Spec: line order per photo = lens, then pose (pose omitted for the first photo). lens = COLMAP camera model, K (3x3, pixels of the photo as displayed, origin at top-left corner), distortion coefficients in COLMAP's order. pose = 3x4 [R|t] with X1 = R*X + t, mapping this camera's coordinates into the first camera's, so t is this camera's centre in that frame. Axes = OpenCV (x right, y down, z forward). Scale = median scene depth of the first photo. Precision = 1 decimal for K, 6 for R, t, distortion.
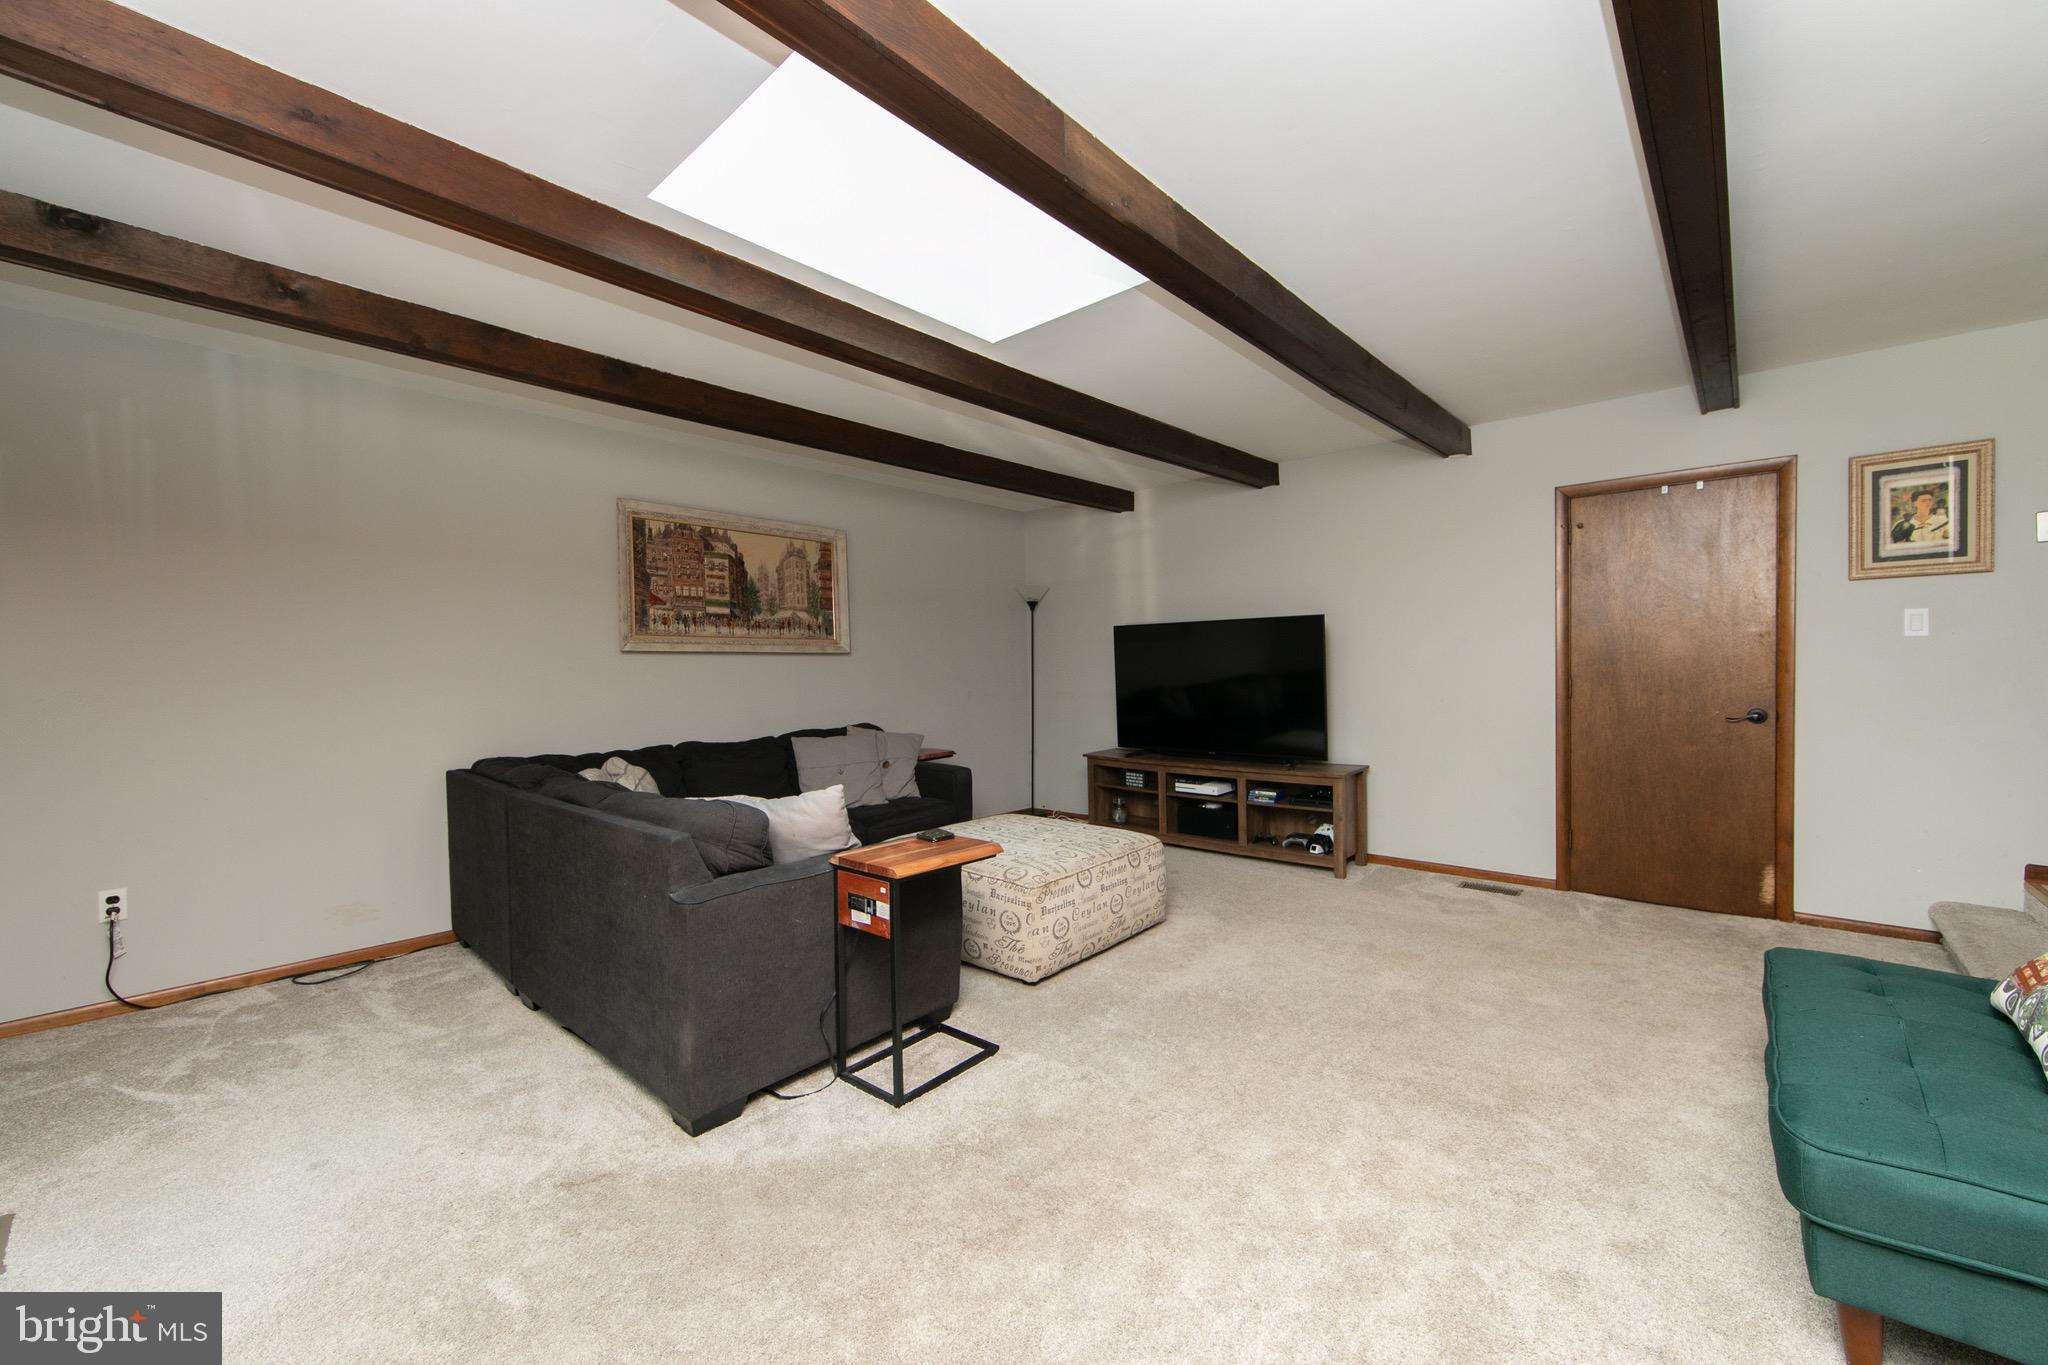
lens RADIAL K [[807.0, 0, 1024.9], [0, 807.0, 681.7], [0, 0, 1]] dist [-0.004043, 0.000769]
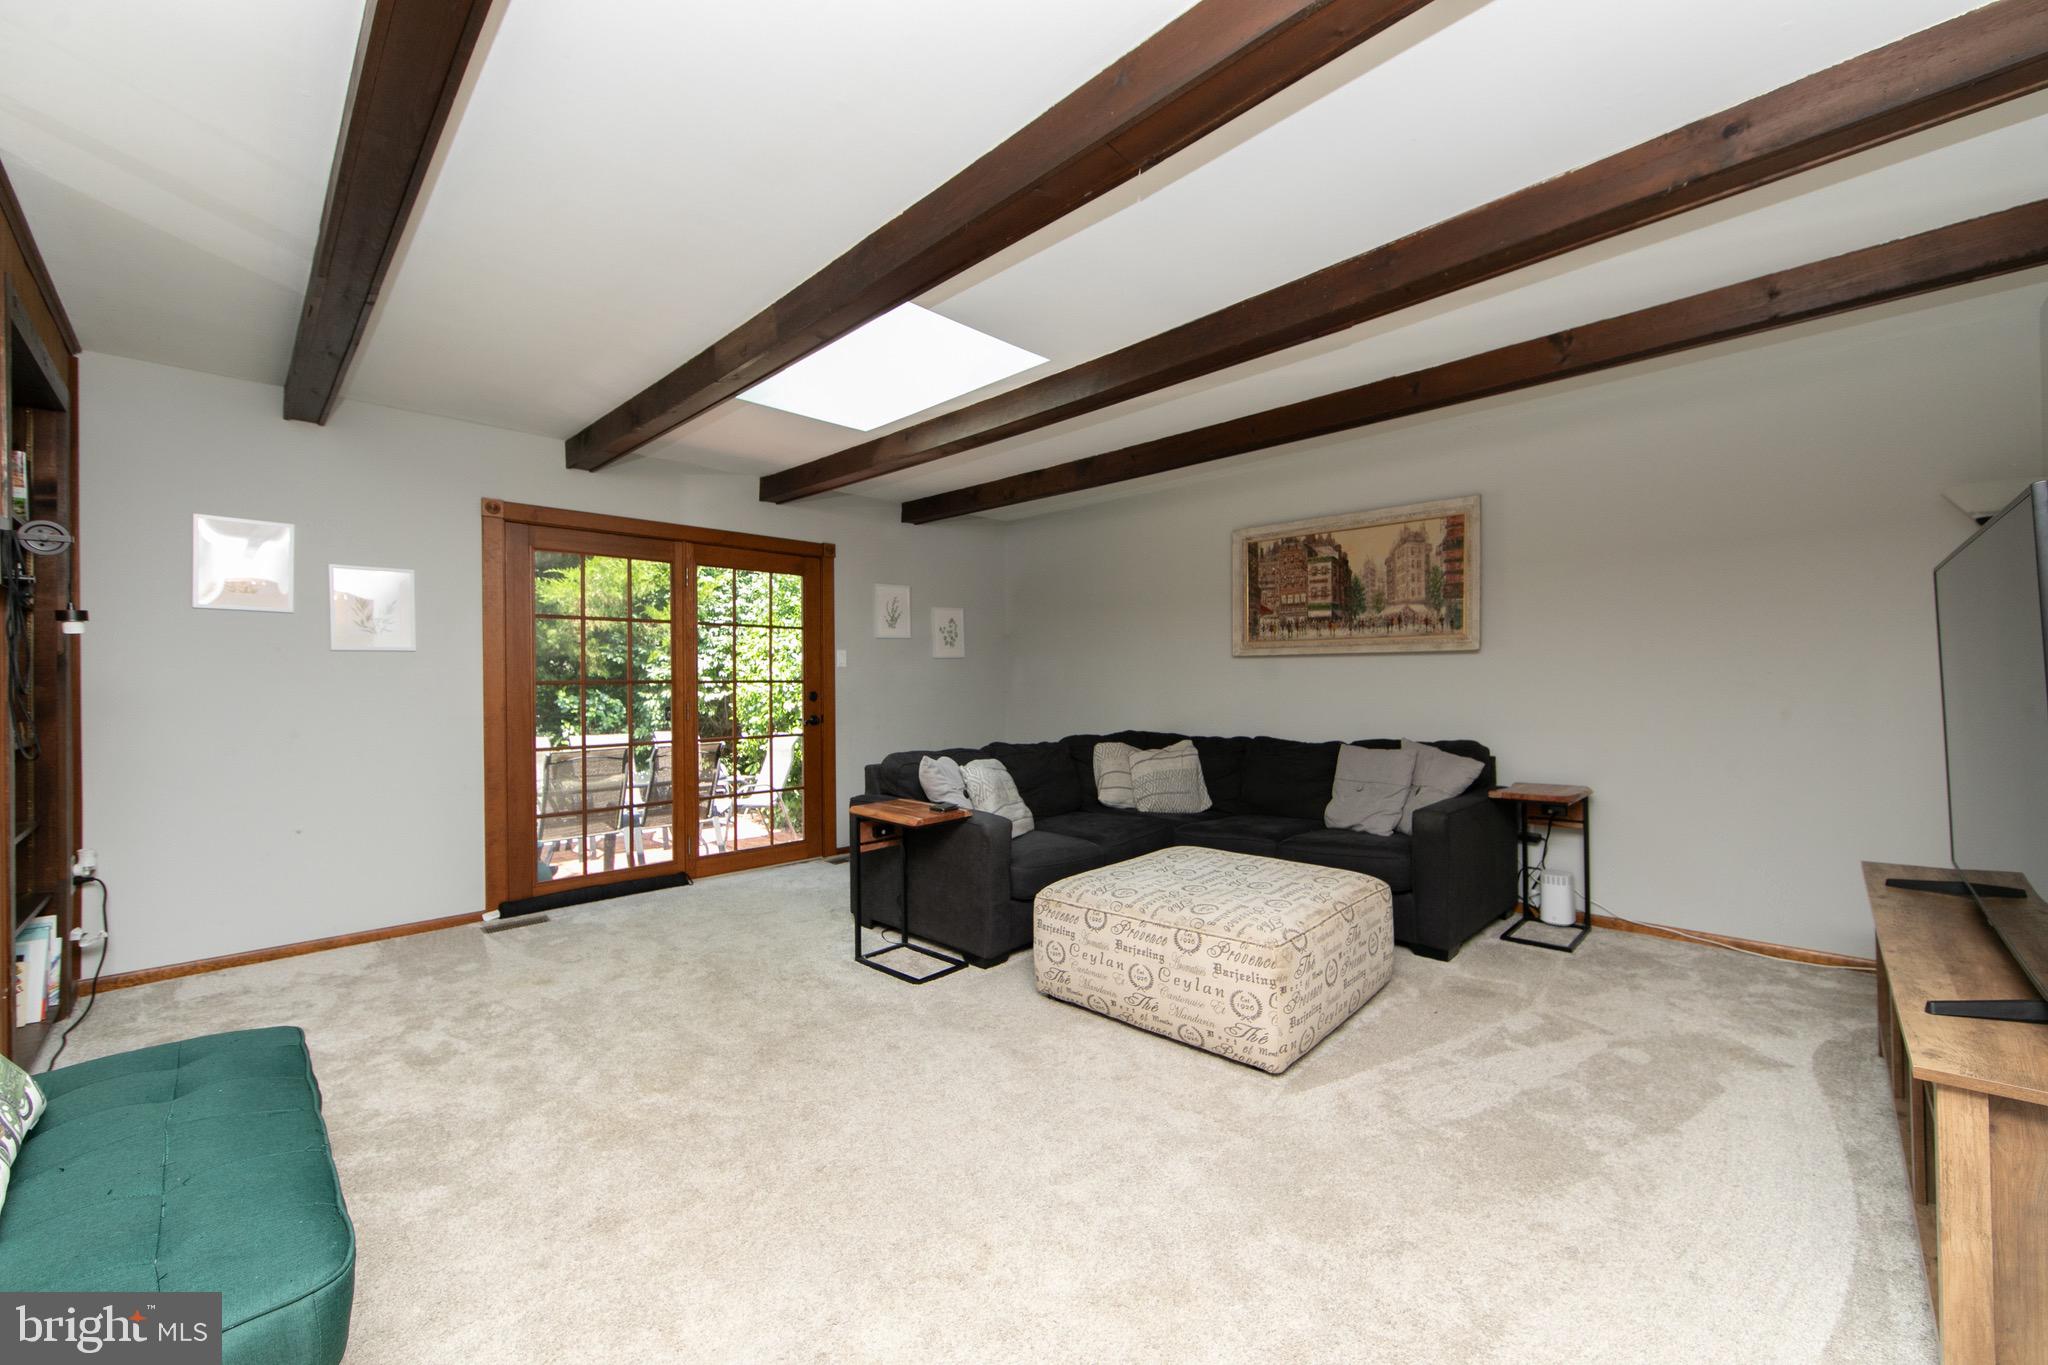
lens RADIAL K [[807.0, 0, 1036.3], [0, 807.0, 681.3], [0, 0, 1]] dist [-0.004043, 0.000769]
pose [[-0.044962, 0.020486, -0.998779, 0.657107], [-0.004806, 0.999774, 0.020723, -0.021557], [0.998977, 0.005732, -0.044853, 0.679768]]
